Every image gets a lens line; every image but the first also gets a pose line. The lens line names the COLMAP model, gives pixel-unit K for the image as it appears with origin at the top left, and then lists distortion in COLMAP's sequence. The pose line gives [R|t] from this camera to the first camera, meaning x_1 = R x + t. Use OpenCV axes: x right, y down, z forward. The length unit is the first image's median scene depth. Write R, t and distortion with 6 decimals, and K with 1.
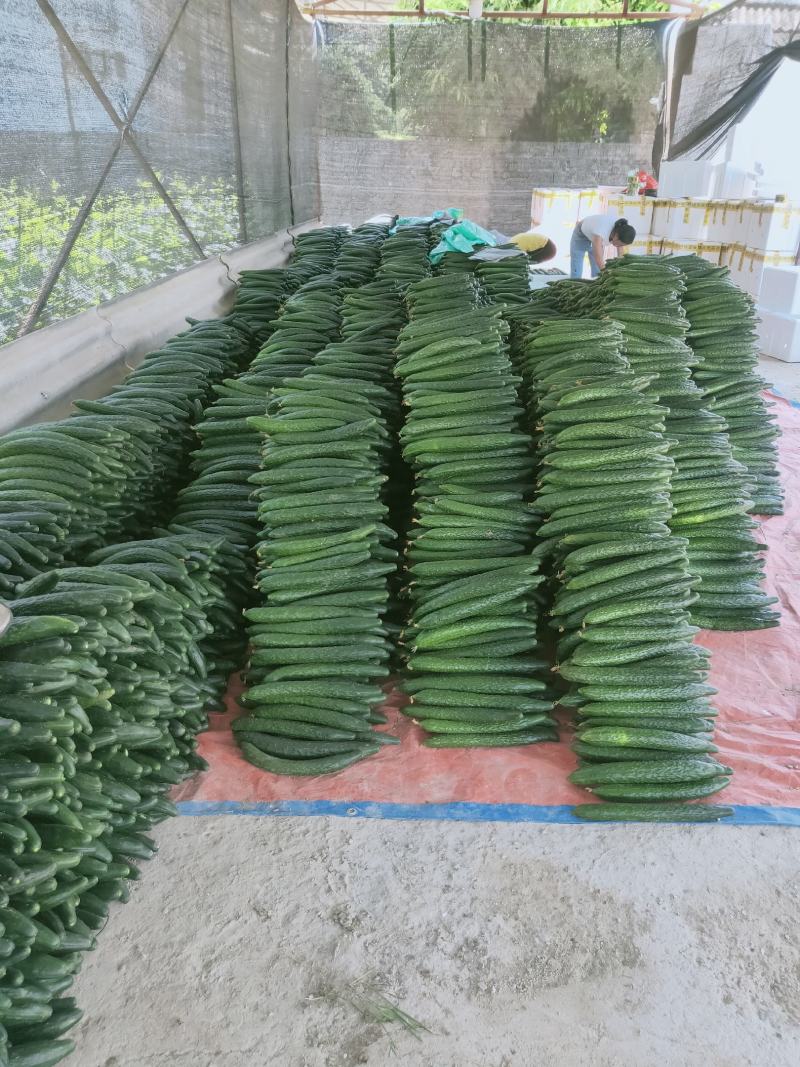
lens RADIAL K [[807.6, 0, 400.0], [0, 807.6, 533.5], [0, 0, 1]] dist [0.028588, -0.010340]
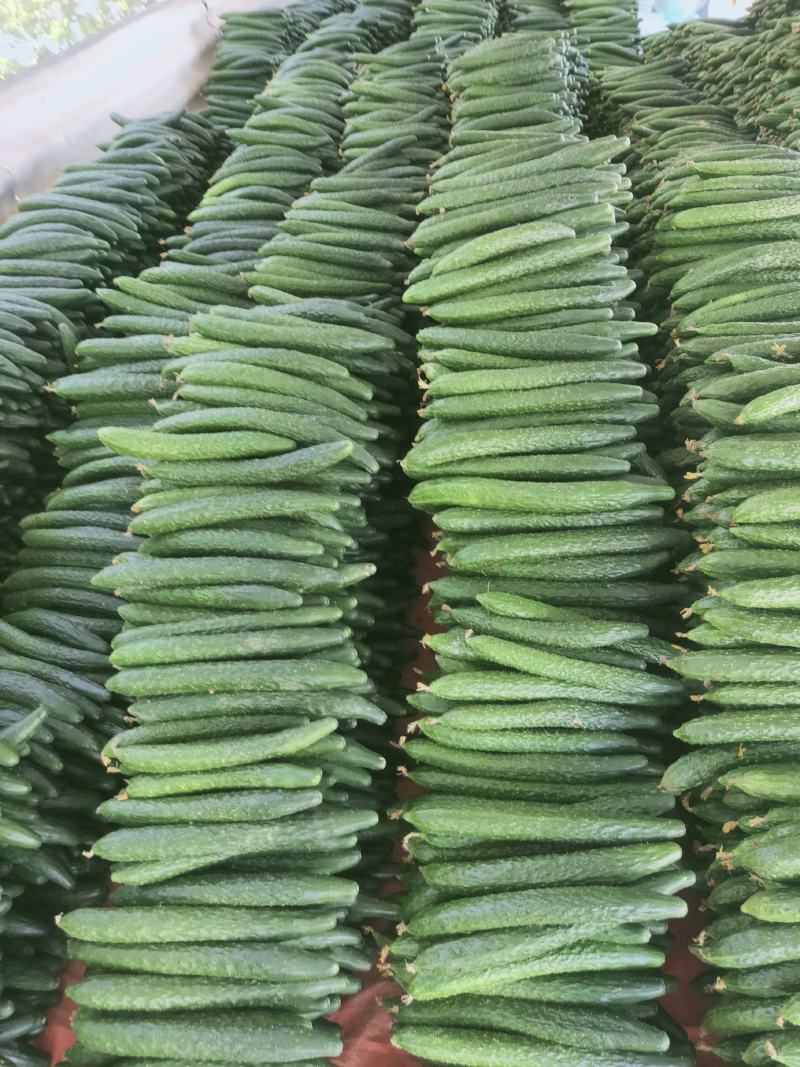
lens RADIAL K [[807.6, 0, 400.0], [0, 807.6, 533.5], [0, 0, 1]] dist [0.028588, -0.010340]
pose [[0.997614, 0.027016, -0.063532, 0.025781], [-0.008003, 0.959304, 0.282263, -0.185969], [0.068572, -0.281081, 0.957231, 0.422697]]
